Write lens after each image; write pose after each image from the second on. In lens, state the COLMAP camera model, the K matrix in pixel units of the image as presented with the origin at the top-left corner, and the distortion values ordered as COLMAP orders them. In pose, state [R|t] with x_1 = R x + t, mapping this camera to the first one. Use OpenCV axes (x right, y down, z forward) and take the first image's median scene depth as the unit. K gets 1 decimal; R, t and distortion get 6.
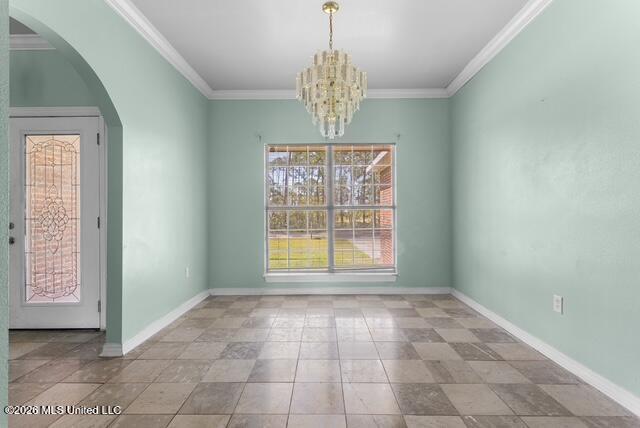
lens RADIAL K [[307.4, 0, 318.6], [0, 307.4, 213.1], [0, 0, 1]] dist [0.002464, 0.000524]
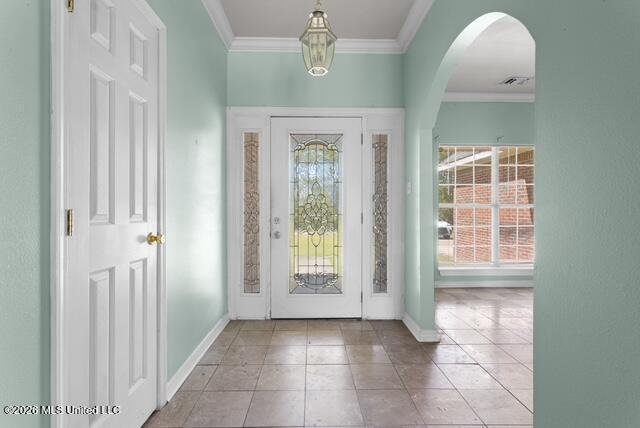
lens RADIAL K [[307.4, 0, 320.6], [0, 307.4, 209.4], [0, 0, 1]] dist [0.002464, 0.000524]
pose [[0.999180, 0.003540, 0.040340, -0.890466], [-0.003098, 0.999934, -0.011020, 0.015957], [-0.040376, 0.010886, 0.999125, -0.049187]]
